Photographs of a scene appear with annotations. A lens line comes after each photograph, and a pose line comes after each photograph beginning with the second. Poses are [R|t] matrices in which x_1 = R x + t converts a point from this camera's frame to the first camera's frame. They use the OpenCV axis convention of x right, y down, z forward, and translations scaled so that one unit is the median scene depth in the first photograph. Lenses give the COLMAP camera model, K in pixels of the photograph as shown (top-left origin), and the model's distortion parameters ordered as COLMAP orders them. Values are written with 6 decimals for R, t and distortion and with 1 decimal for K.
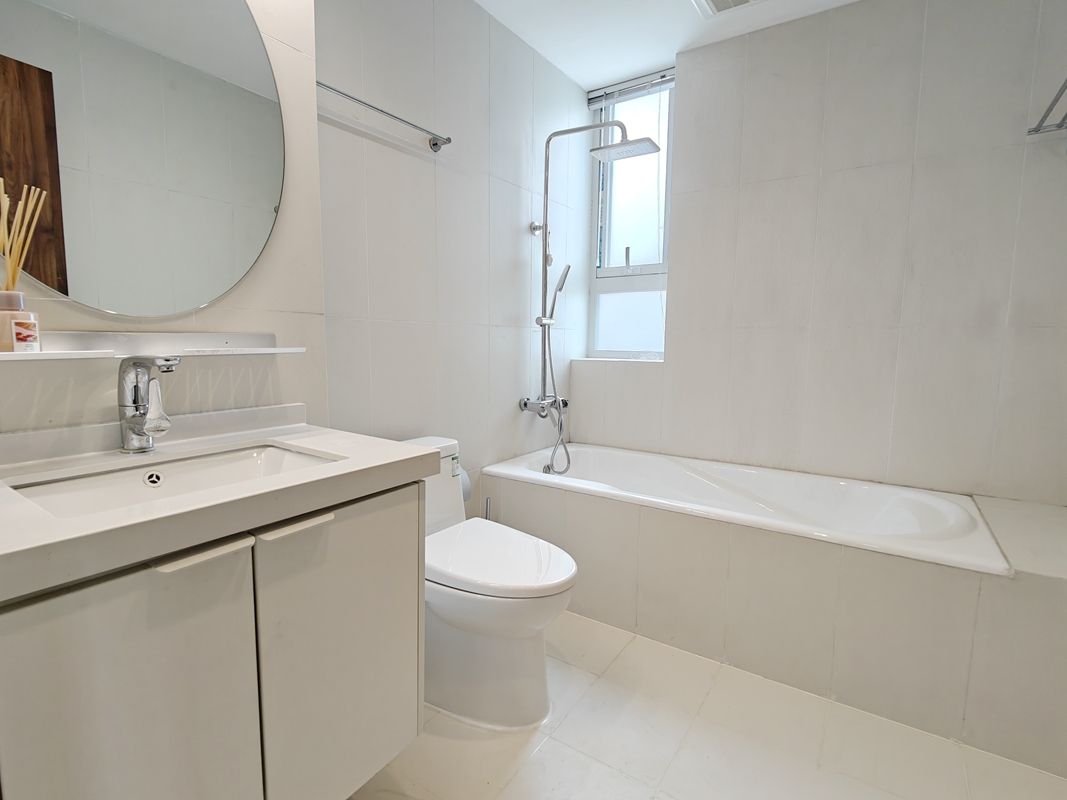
lens RADIAL K [[521.4, 0, 534.7], [0, 521.4, 398.7], [0, 0, 1]] dist [0.003809, -0.006453]
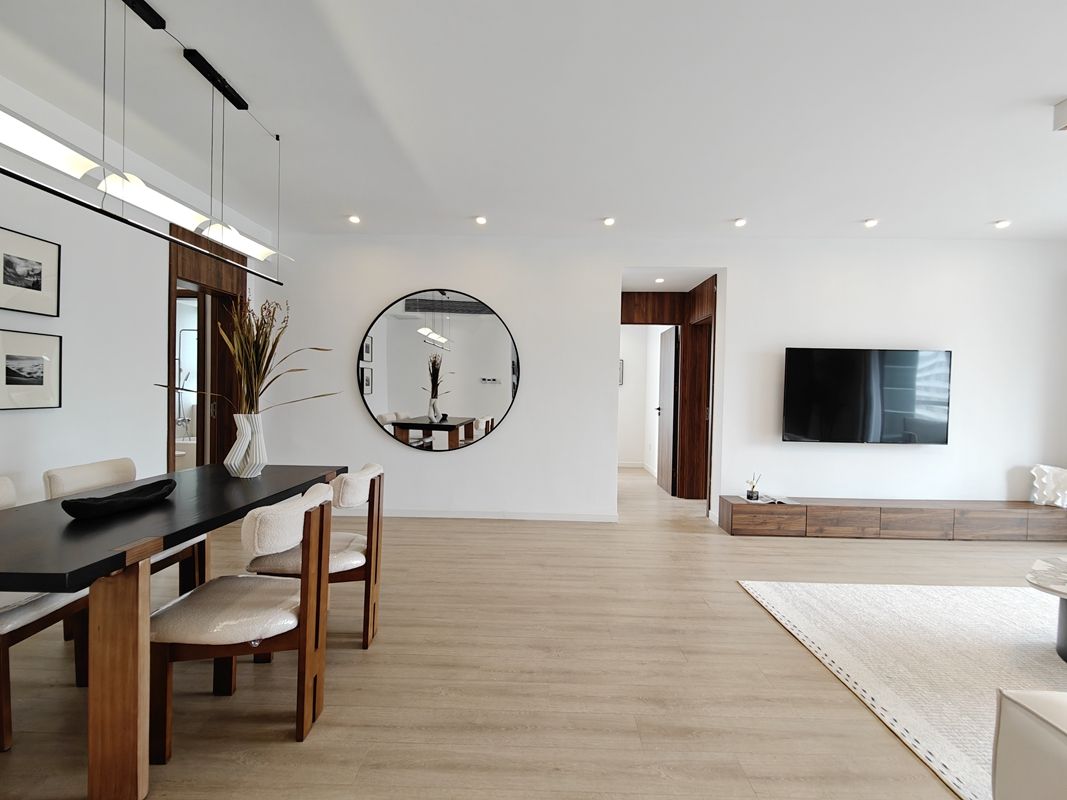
lens RADIAL K [[521.4, 0, 533.3], [0, 521.4, 400.6], [0, 0, 1]] dist [0.003809, -0.006453]
pose [[0.827911, -0.008184, 0.560800, 0.020896], [0.055899, 0.996119, -0.067986, 0.202635], [-0.558068, 0.087635, 0.825155, -2.418272]]
